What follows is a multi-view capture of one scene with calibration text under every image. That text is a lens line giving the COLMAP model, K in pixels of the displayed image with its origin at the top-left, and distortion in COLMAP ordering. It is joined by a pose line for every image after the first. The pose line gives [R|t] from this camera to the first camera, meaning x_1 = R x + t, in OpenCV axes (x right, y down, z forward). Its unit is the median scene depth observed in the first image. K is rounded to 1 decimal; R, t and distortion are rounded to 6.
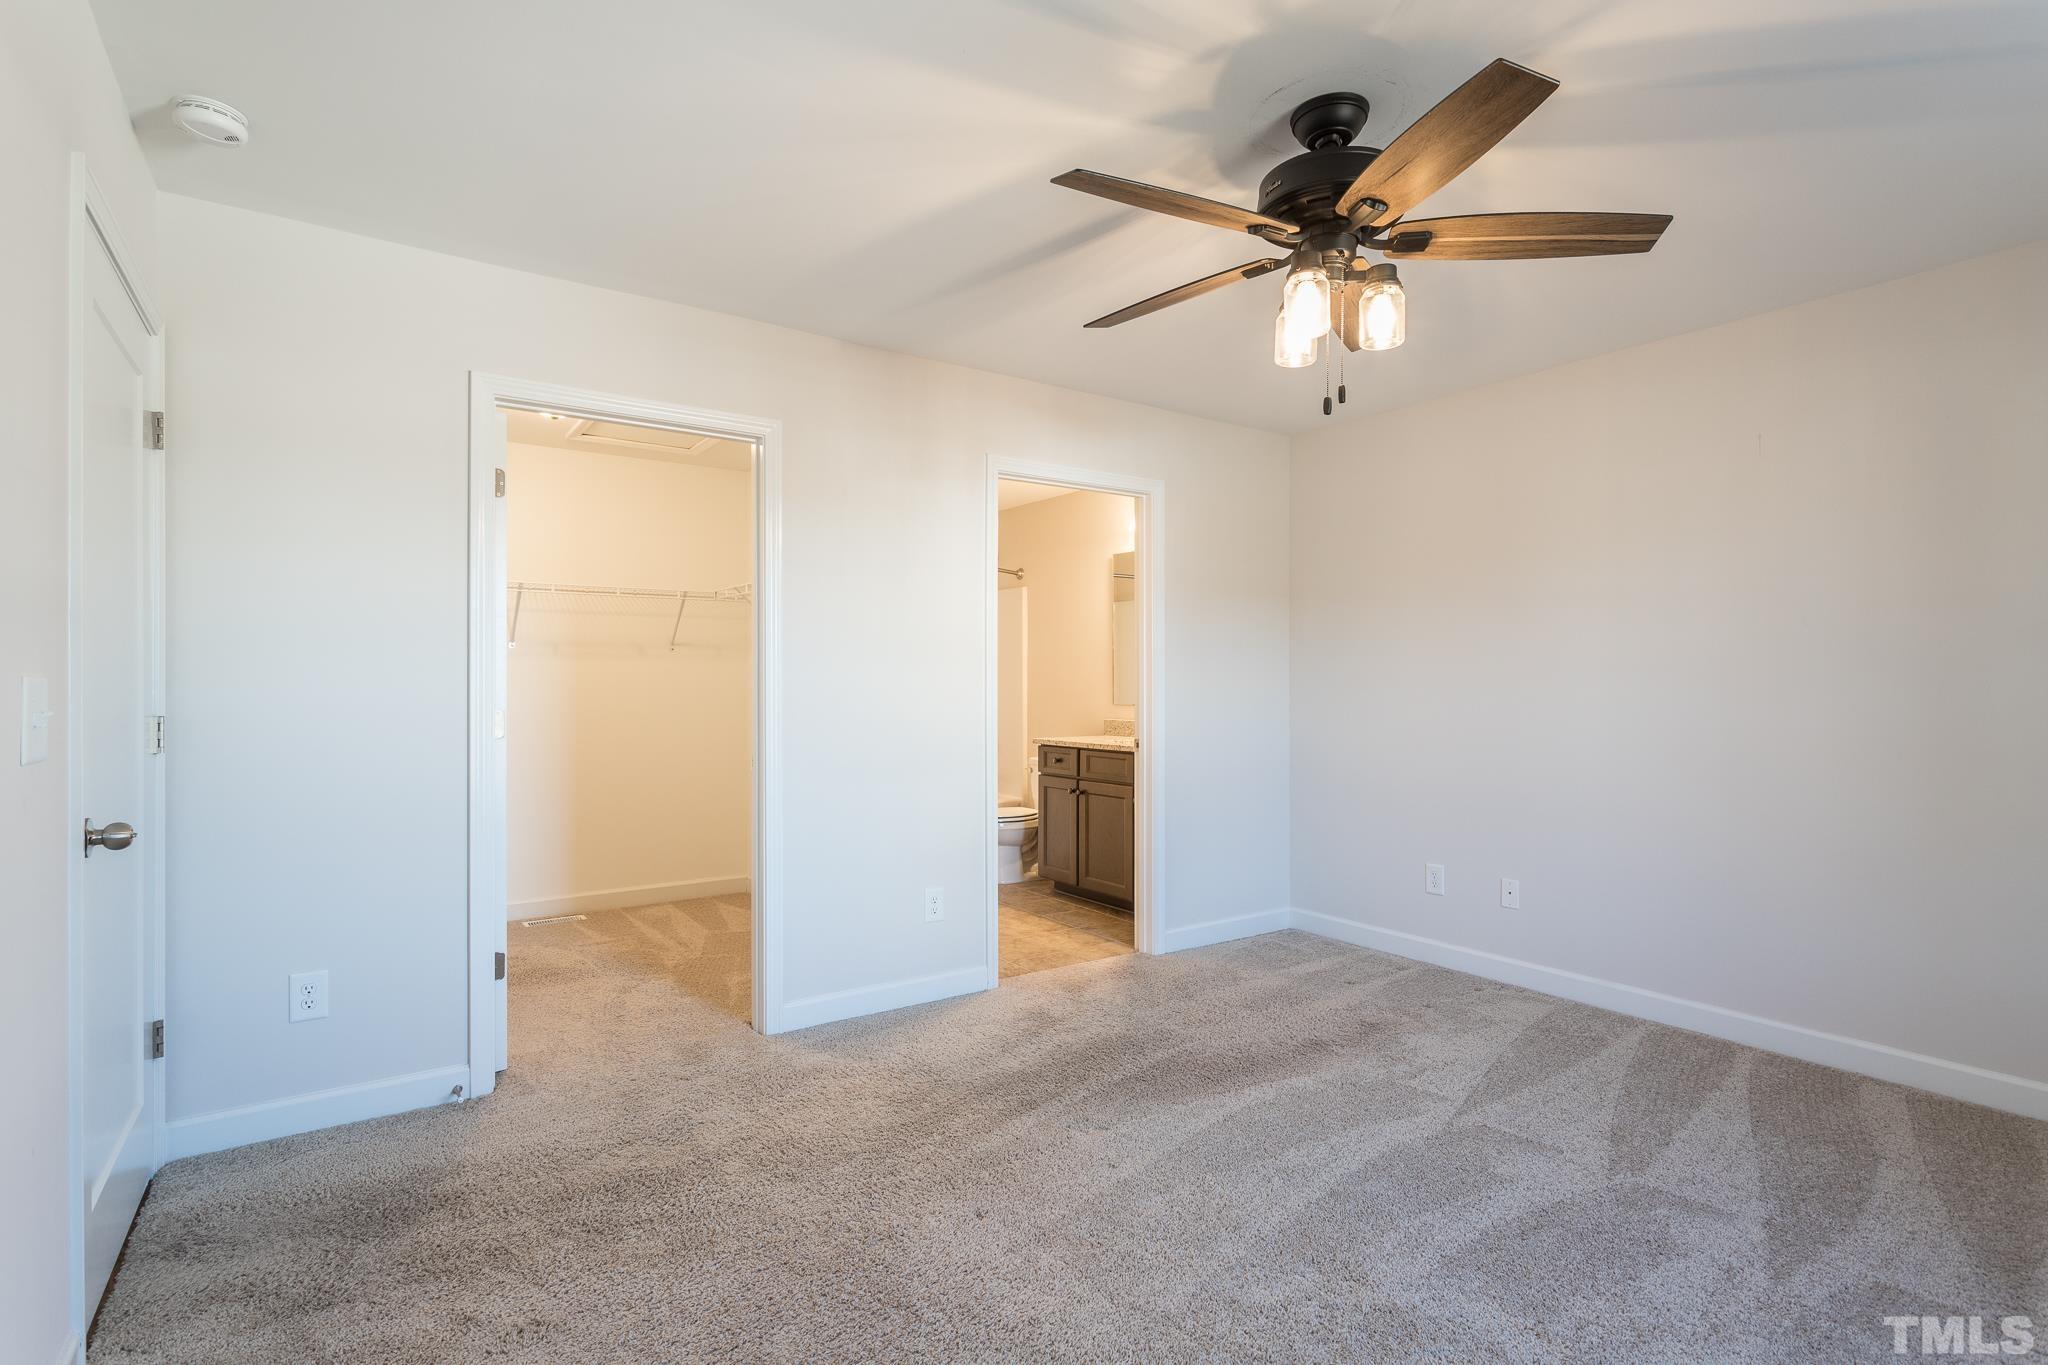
lens RADIAL K [[975.9, 0, 1027.0], [0, 975.9, 692.4], [0, 0, 1]] dist [0.001030, 0.000276]
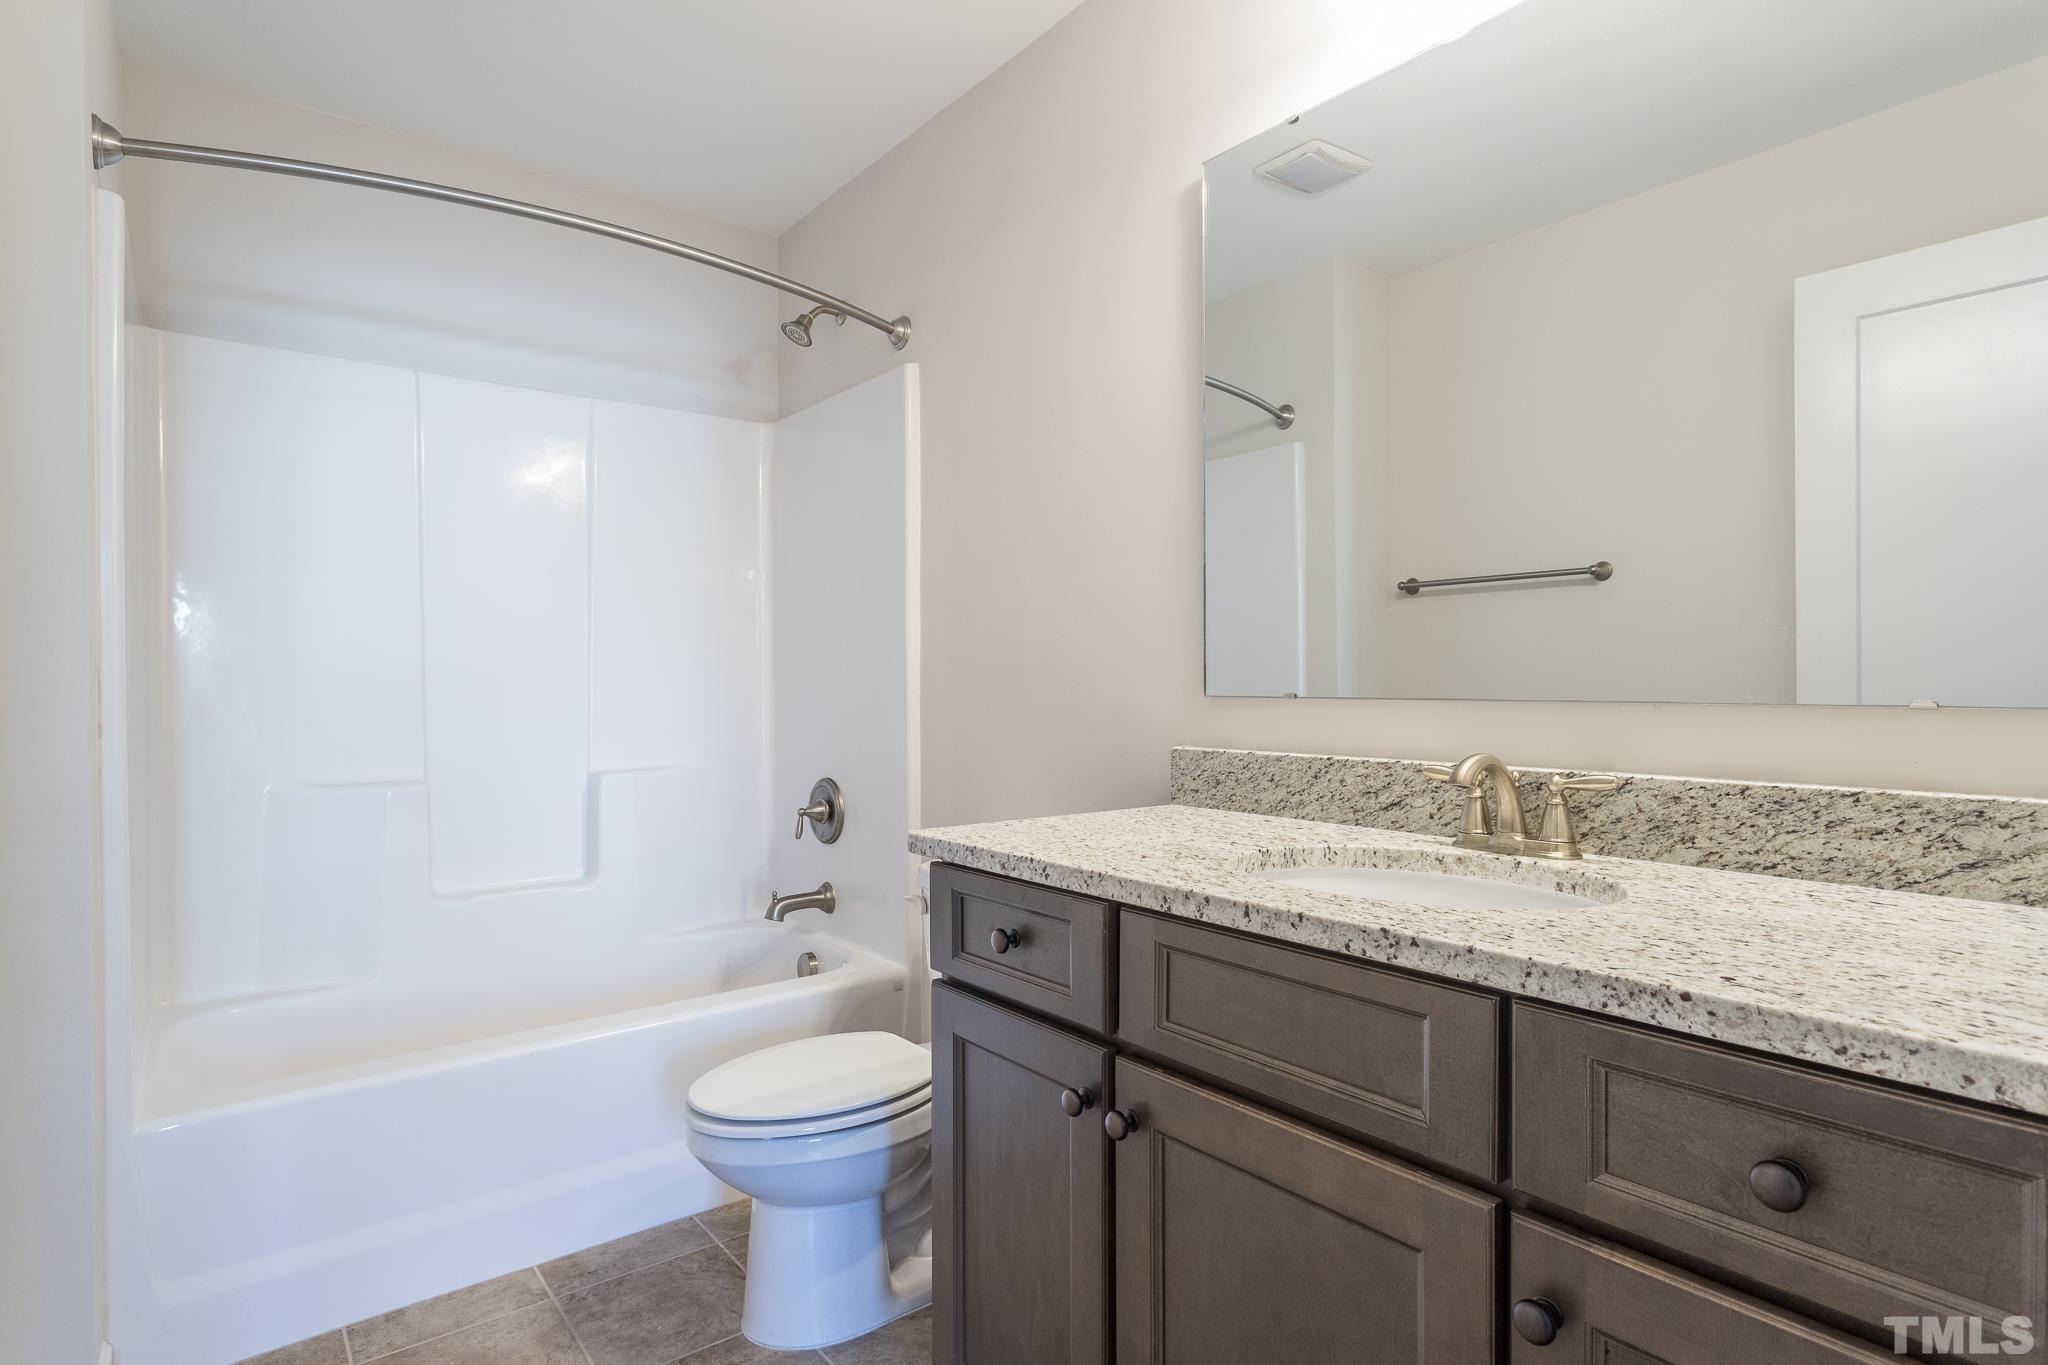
lens RADIAL K [[1116.4, 0, 1024.0], [0, 1116.4, 682.5], [0, 0, 1]] dist [-0.000521, -0.000034]
pose [[0.998737, -0.000408, 0.050242, 0.021200], [0.001005, 0.999929, -0.011865, 0.013168], [-0.050234, 0.011901, 0.998667, 0.729524]]
